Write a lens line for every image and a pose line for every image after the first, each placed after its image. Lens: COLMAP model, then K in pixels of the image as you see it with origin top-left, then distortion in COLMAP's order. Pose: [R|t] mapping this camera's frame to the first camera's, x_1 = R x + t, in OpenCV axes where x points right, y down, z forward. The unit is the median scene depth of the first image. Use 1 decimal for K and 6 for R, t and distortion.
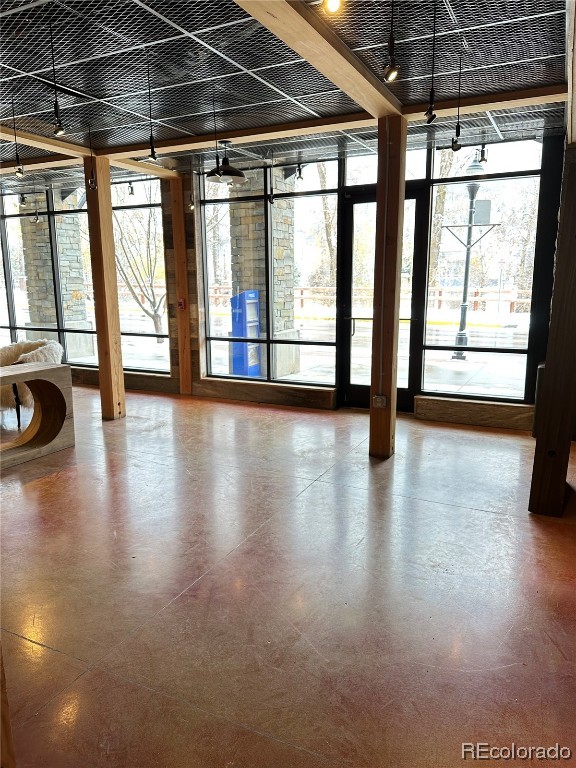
lens RADIAL K [[556.7, 0, 288.0], [0, 556.7, 384.0], [0, 0, 1]] dist [0.059116, -0.000394]
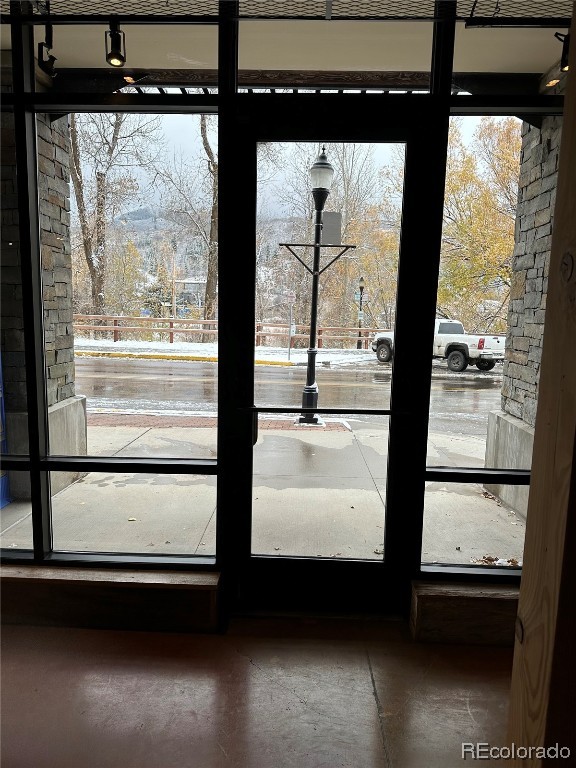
lens RADIAL K [[556.7, 0, 288.0], [0, 556.7, 384.0], [0, 0, 1]] dist [0.059116, -0.000394]
pose [[0.909977, -0.024150, 0.413954, -0.041469], [0.044940, 0.998166, -0.040556, -0.122095], [-0.412216, 0.055508, 0.909394, 0.618439]]
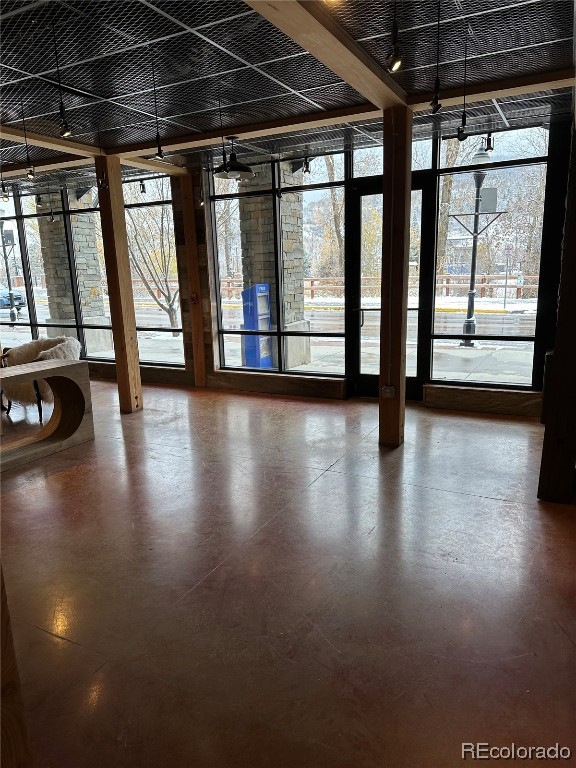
lens RADIAL K [[536.6, 0, 289.9], [0, 536.6, 386.6], [0, 0, 1]] dist [0.056905, 0.000452]
pose [[0.999597, -0.018823, -0.021246, 0.003824], [0.019393, 0.999448, 0.026965, -0.006148], [0.020726, -0.027366, 0.999411, 0.011784]]
